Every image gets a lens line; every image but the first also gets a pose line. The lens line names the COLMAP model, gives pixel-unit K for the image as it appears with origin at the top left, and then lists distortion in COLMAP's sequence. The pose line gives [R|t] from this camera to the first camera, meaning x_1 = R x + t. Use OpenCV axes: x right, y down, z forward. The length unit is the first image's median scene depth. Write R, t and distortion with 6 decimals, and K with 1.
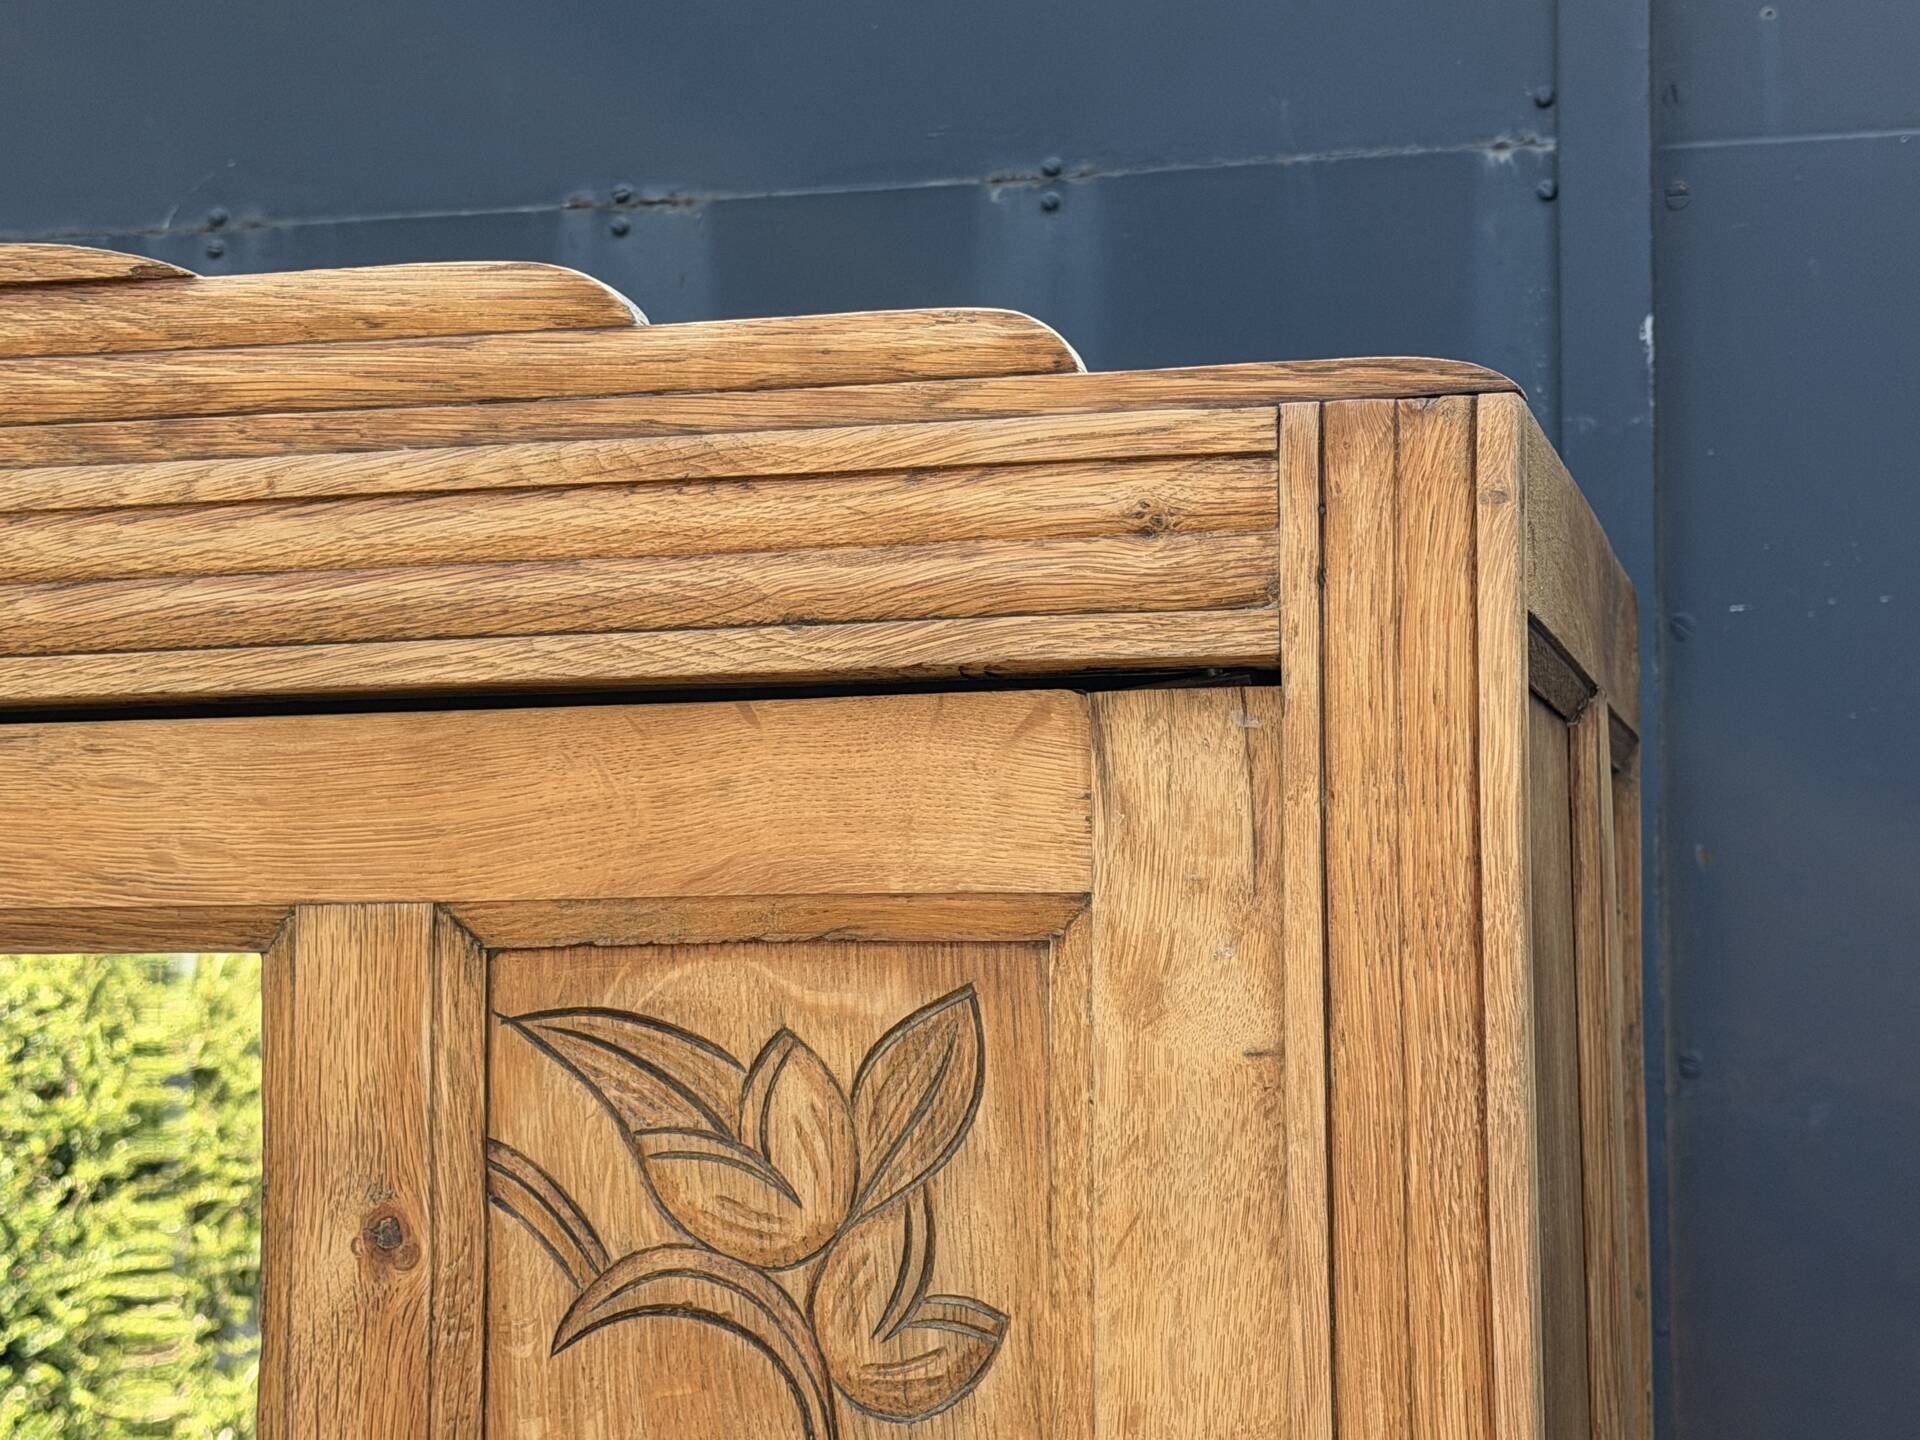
lens RADIAL K [[3092.8, 0, 962.0], [0, 3092.8, 721.5], [0, 0, 1]] dist [0.116710, 0.000000]
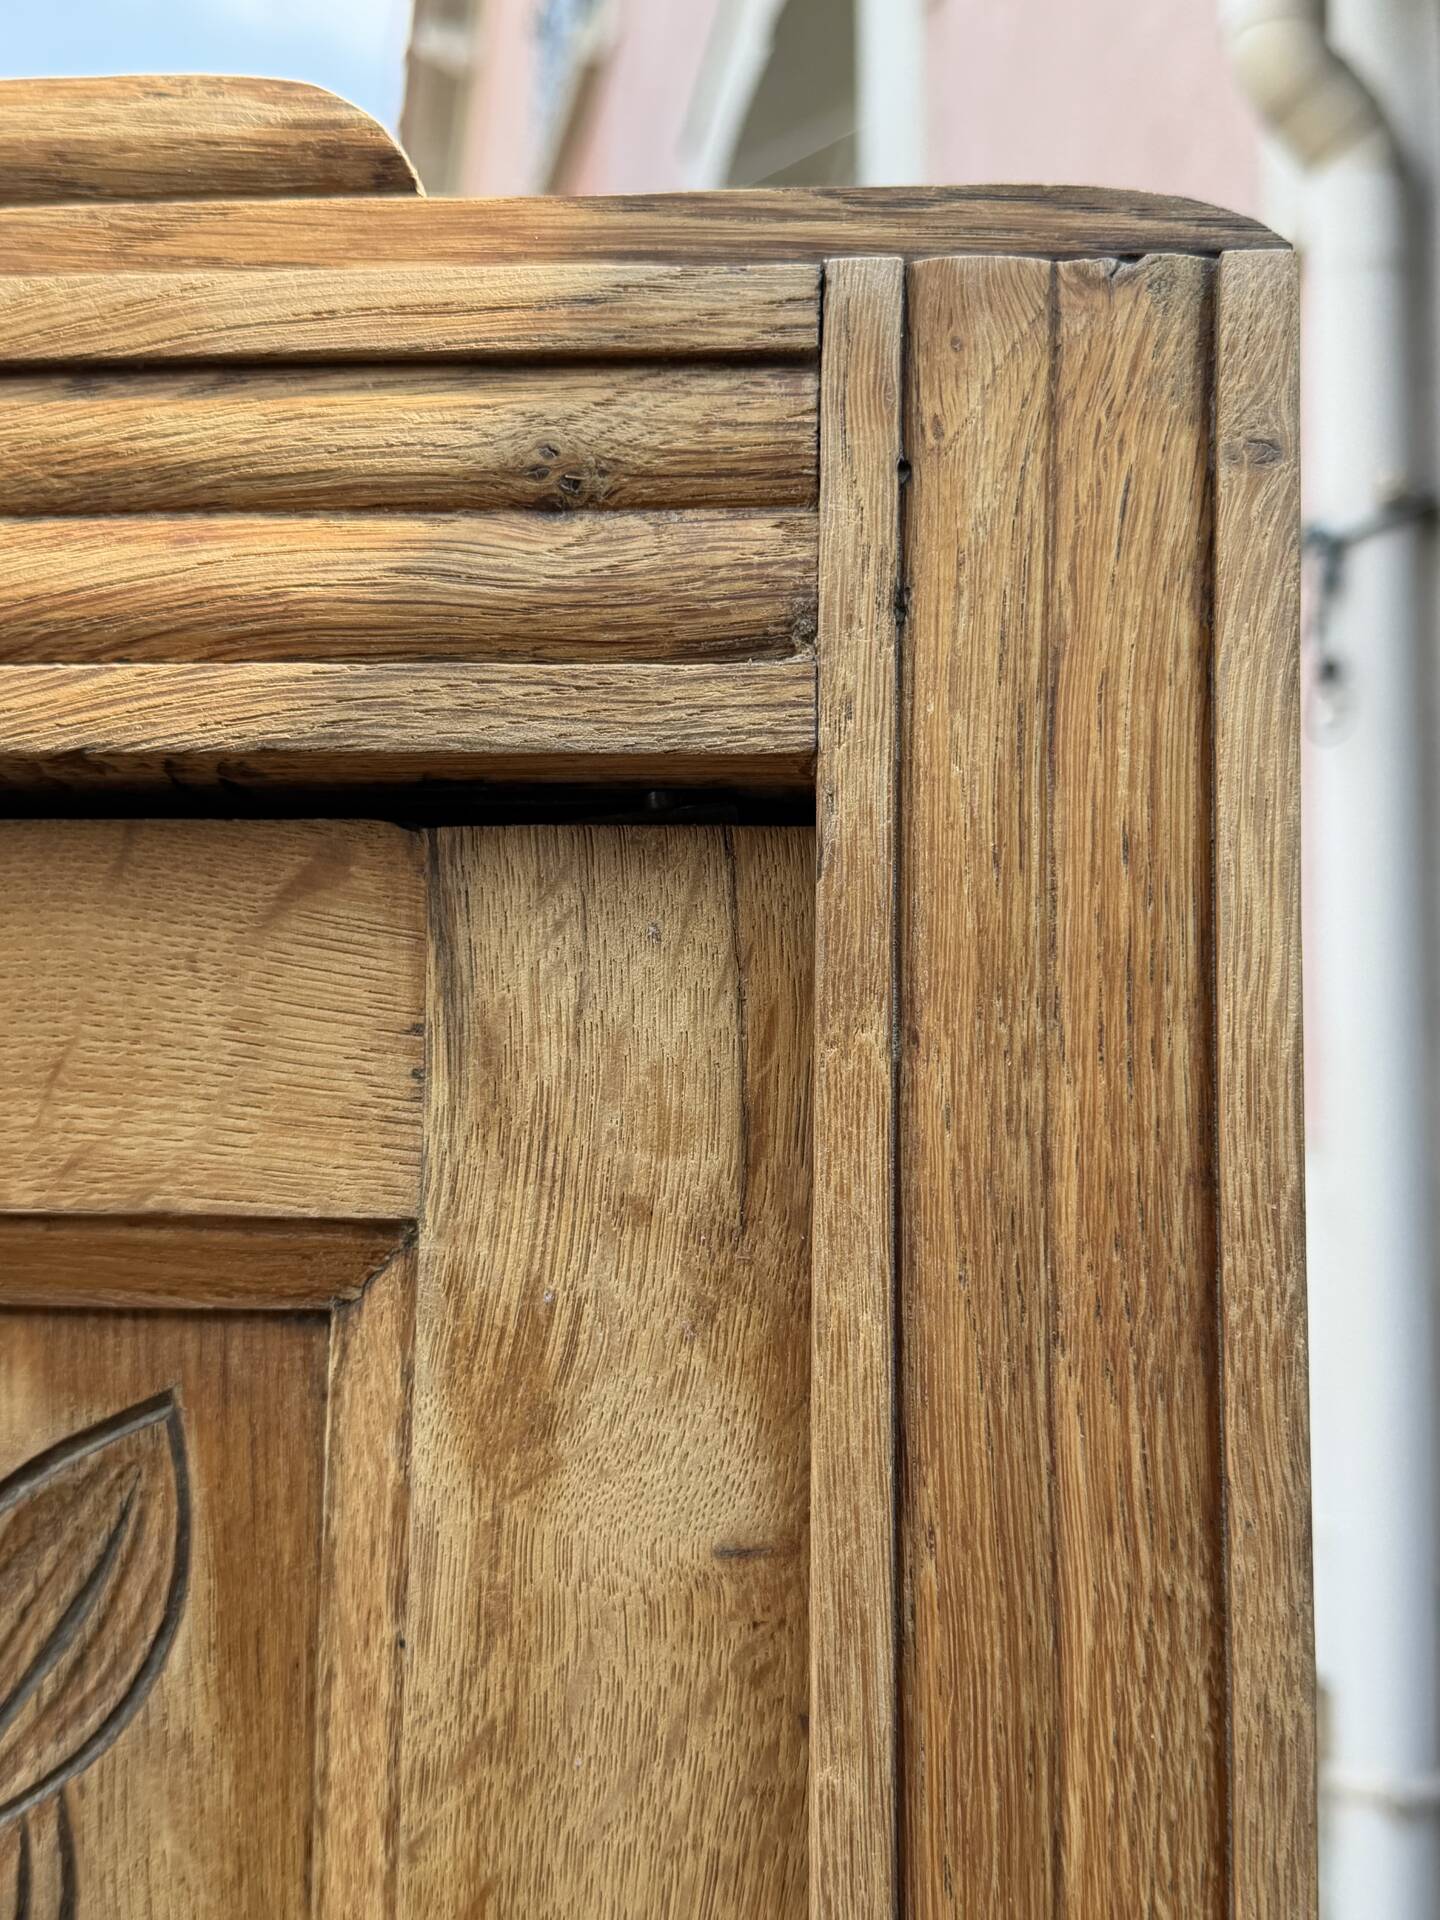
lens RADIAL K [[2092.3, 0, 718.7], [0, 2092.3, 968.5], [0, 0, 1]] dist [0.075836, 0.000000]
pose [[0.982513, 0.032473, 0.183342, 0.025705], [-0.030220, 0.999430, -0.015073, 0.017814], [-0.183727, 0.009269, 0.982934, 0.647759]]
